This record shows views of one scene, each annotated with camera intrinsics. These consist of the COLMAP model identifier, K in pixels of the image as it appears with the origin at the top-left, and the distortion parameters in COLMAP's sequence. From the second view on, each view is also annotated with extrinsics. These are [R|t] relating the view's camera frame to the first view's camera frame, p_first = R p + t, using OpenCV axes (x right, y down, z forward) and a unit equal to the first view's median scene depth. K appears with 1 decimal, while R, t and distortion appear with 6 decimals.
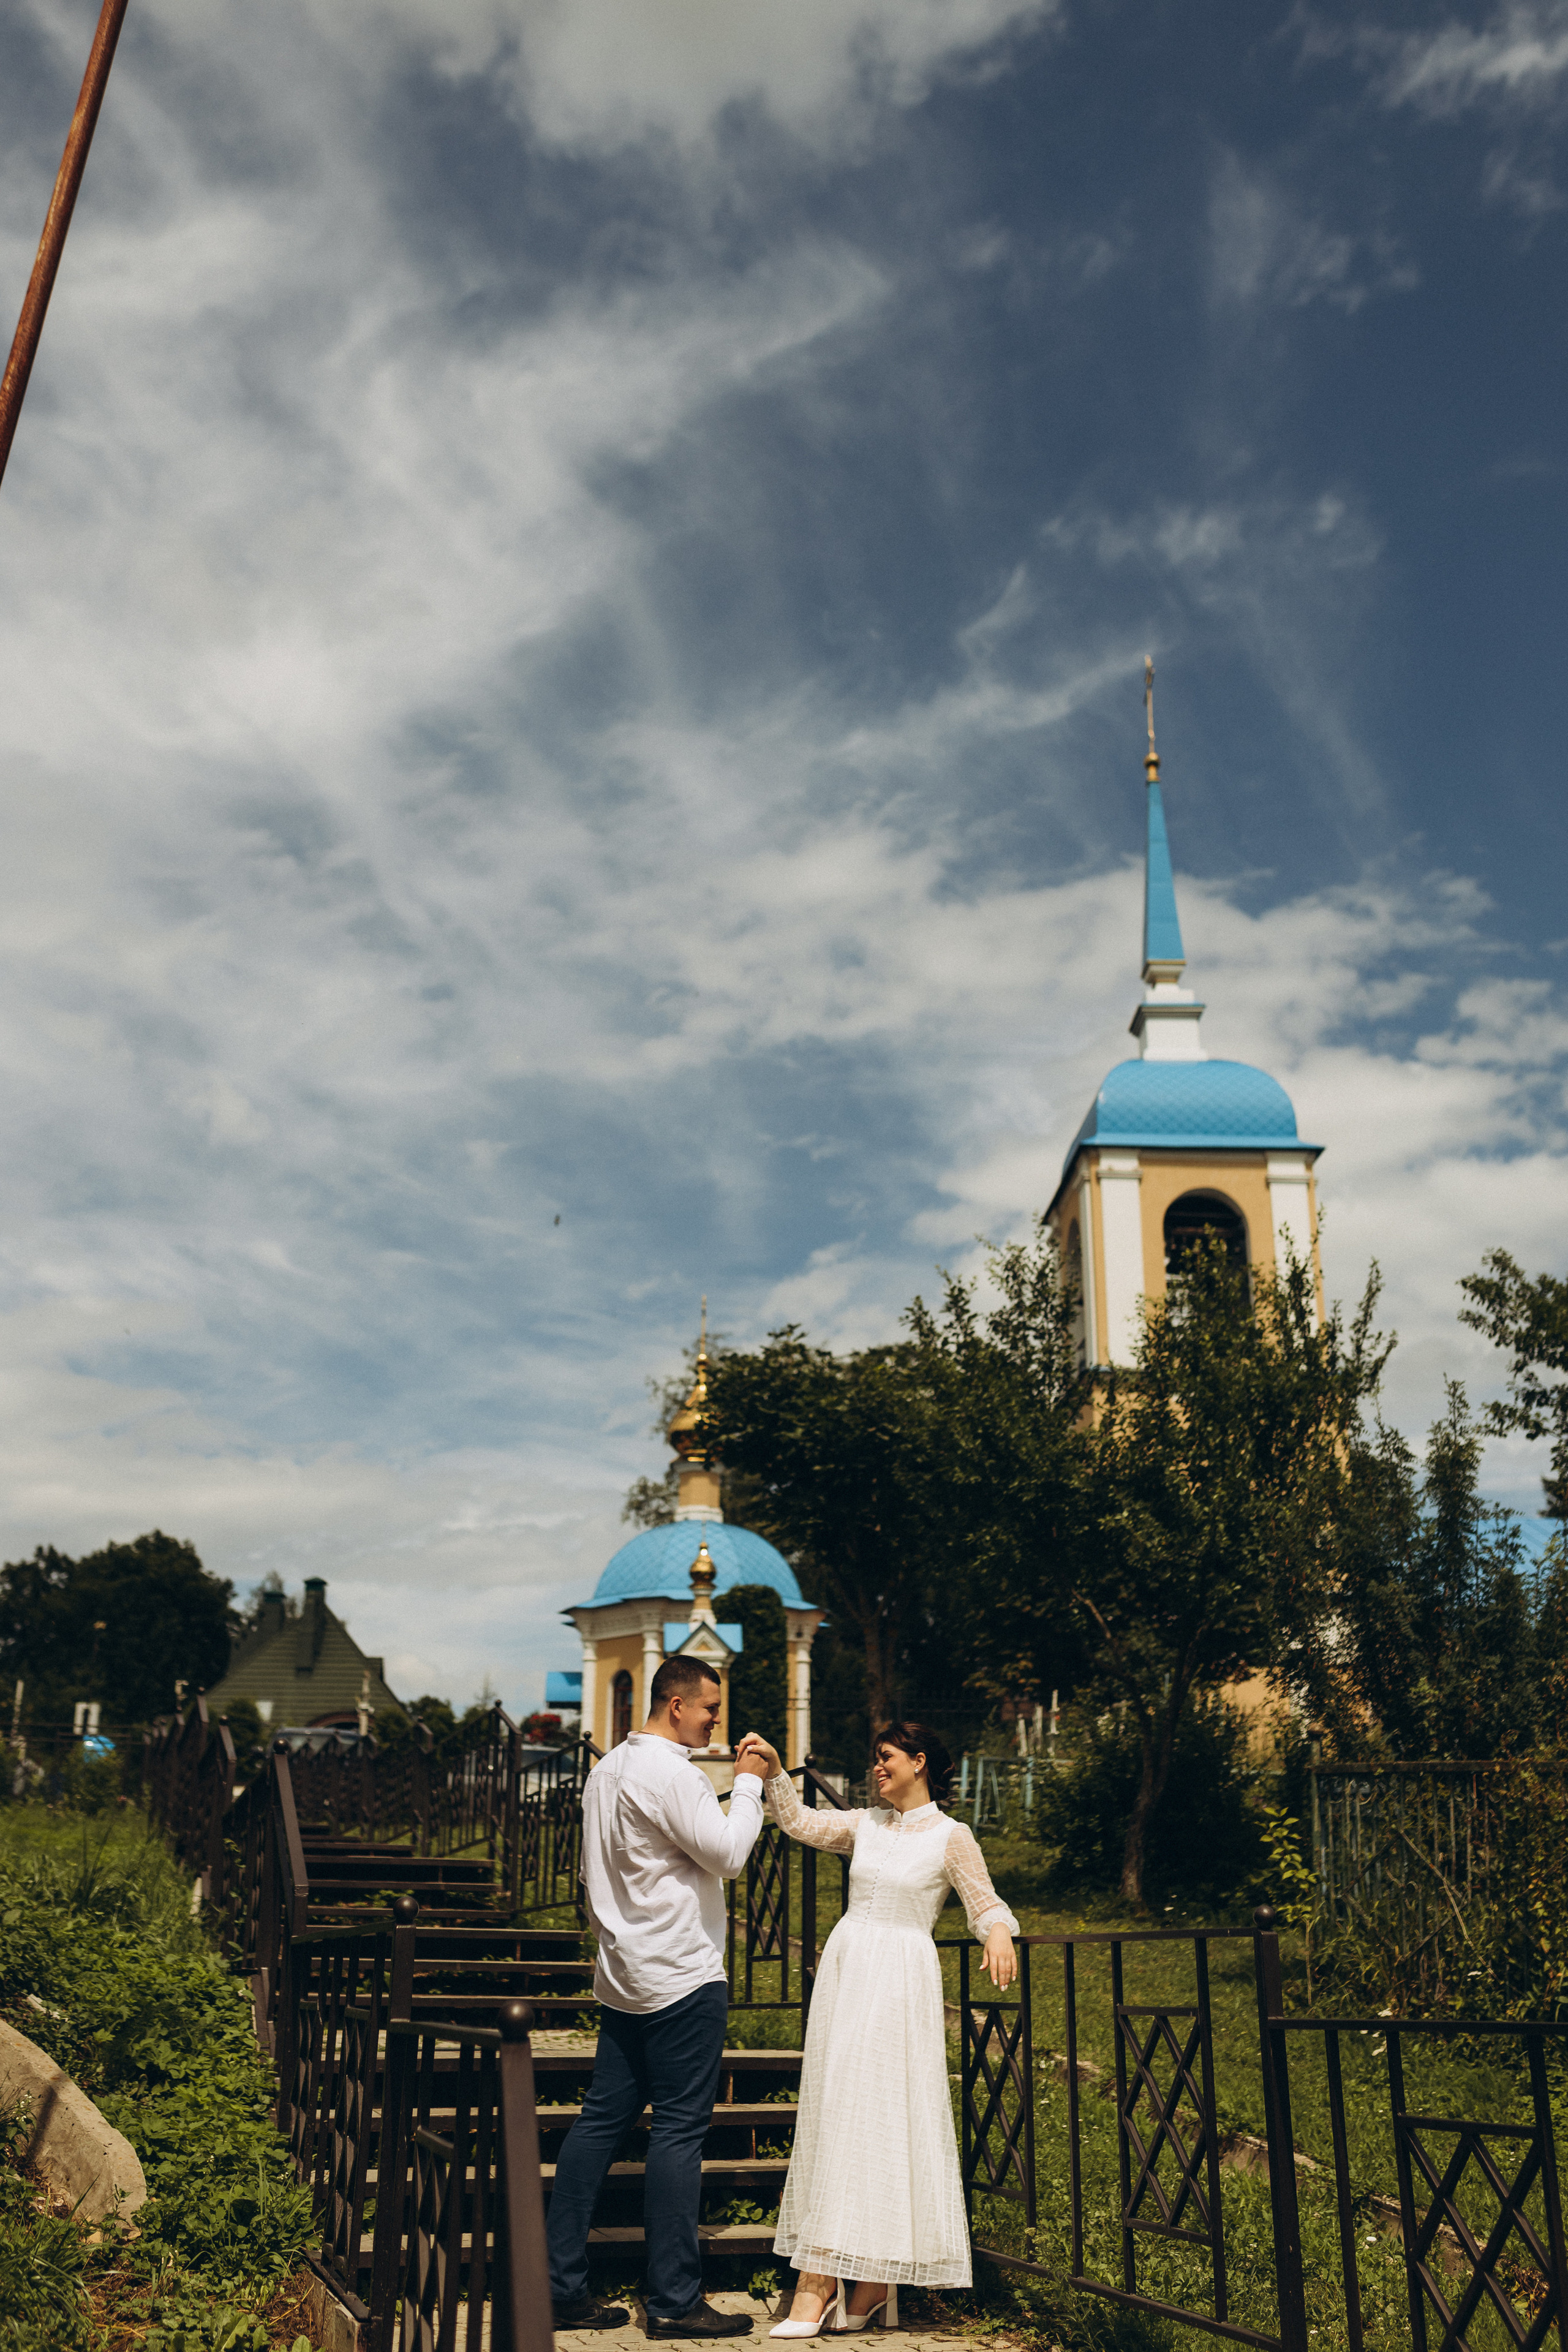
lens RADIAL K [[2066.5, 0, 802.3], [0, 2066.5, 1201.5], [0, 0, 1]] dist [0.009999, -0.134589]
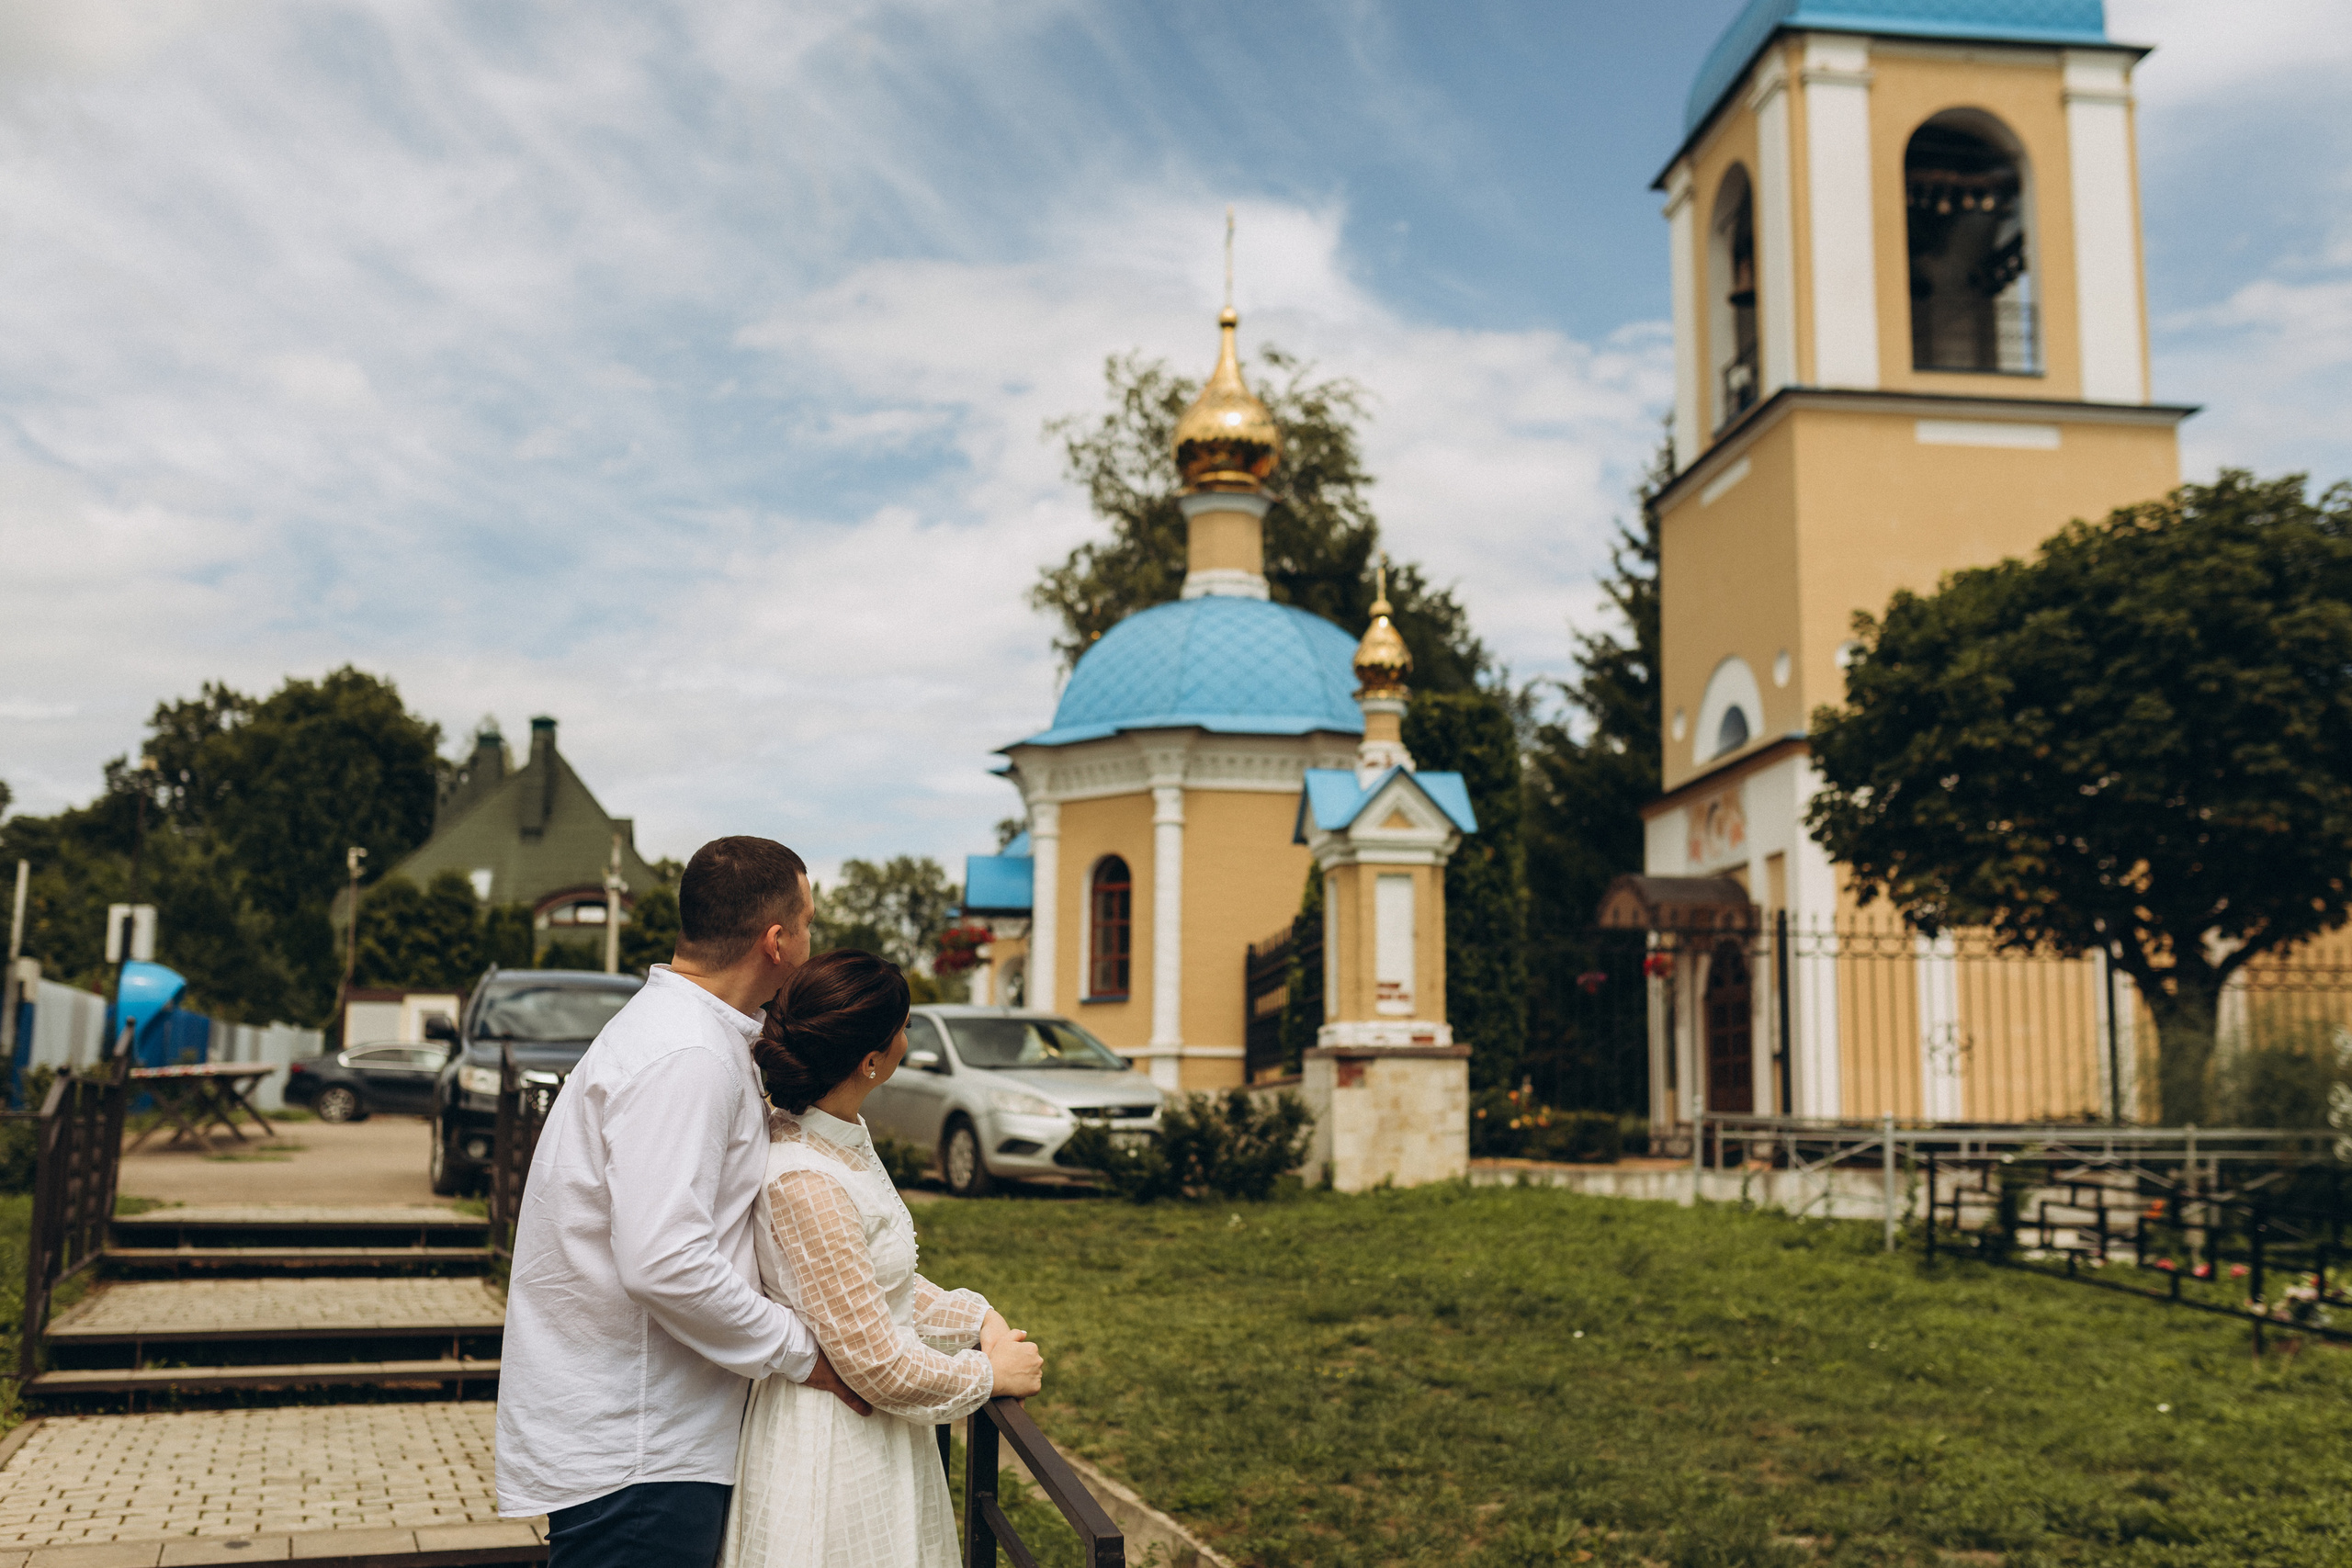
lens RADIAL K [[2238.0, 0, 1141.0], [0, 2238.0, 781.8], [0, 0, 1]] dist [-0.004970, -0.004124]
pose [[0.999285, 0.013883, 0.035165, -0.074409], [-0.020592, 0.979928, 0.198284, 0.064519], [-0.031706, -0.198867, 0.979514, 0.303455]]
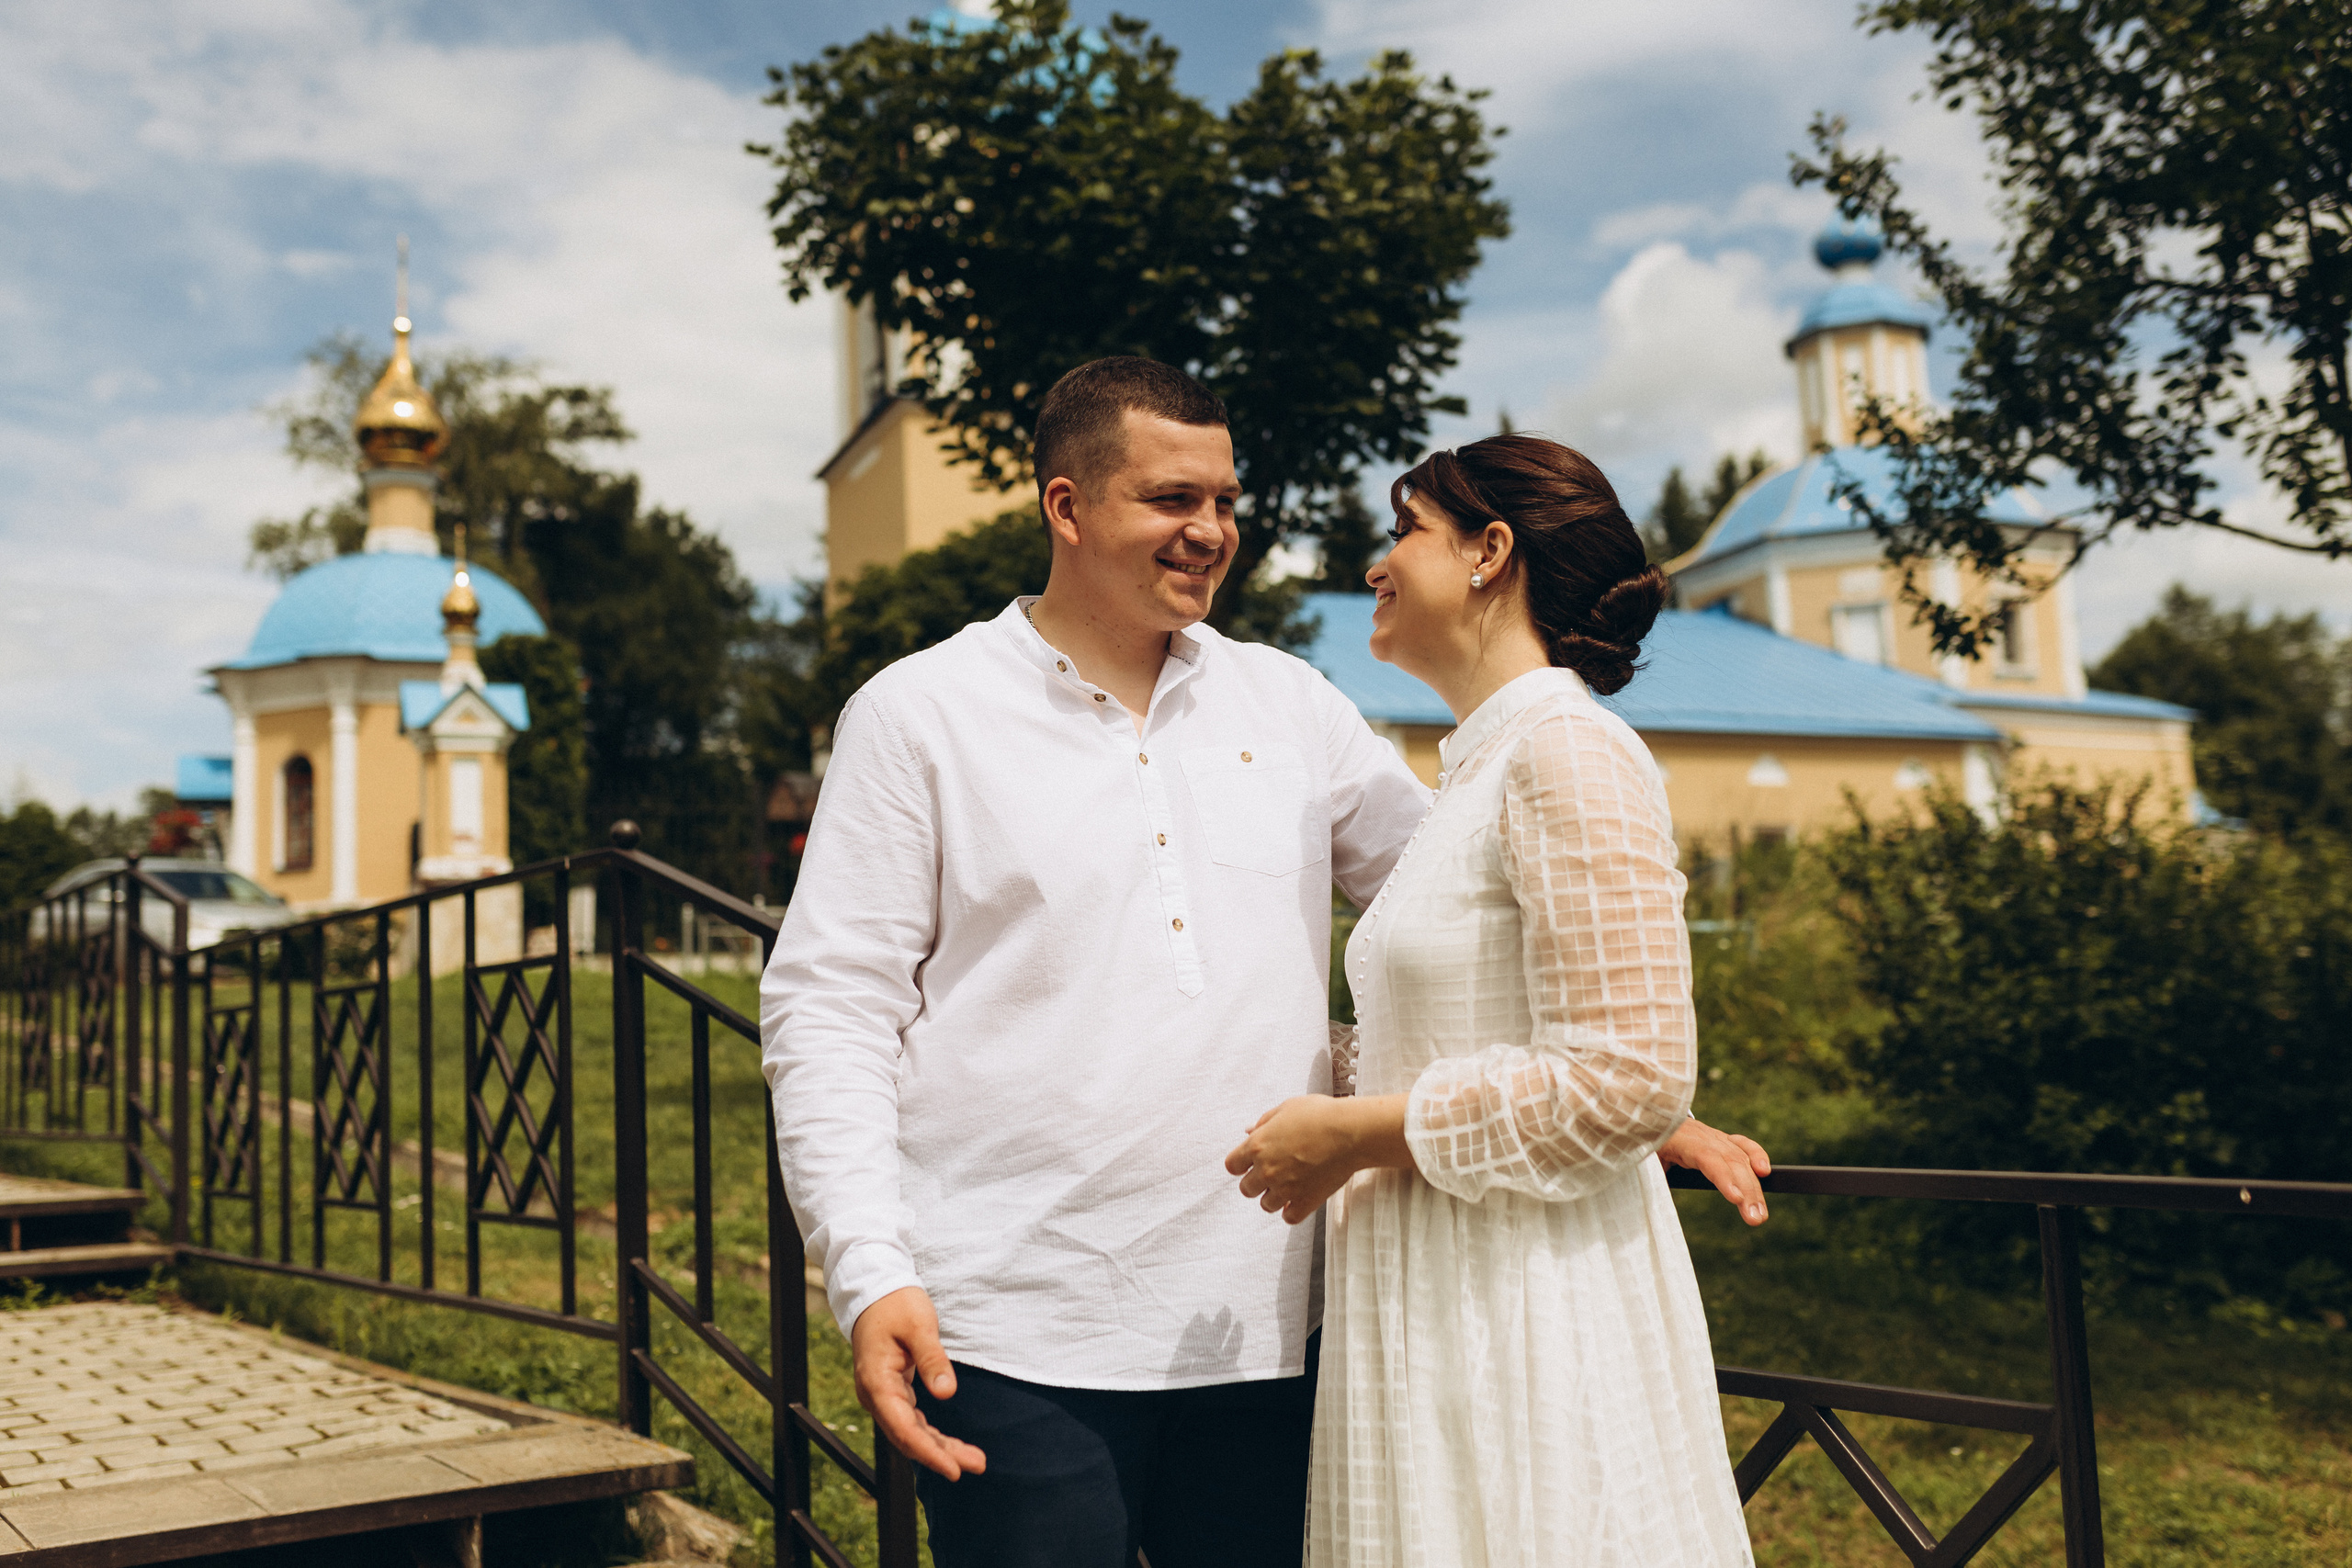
lens RADIAL K [[2066.3, 0, 1176.0], [0, 2066.3, 784.0], [0, 0, 1]] dist [0.009999, -0.134589]
pose [[0.933282, -0.000690, 0.359144, -0.044500], [-0.082632, 0.972757, 0.216599, 0.043154], [-0.349509, -0.231825, 0.907800, 0.183891]]
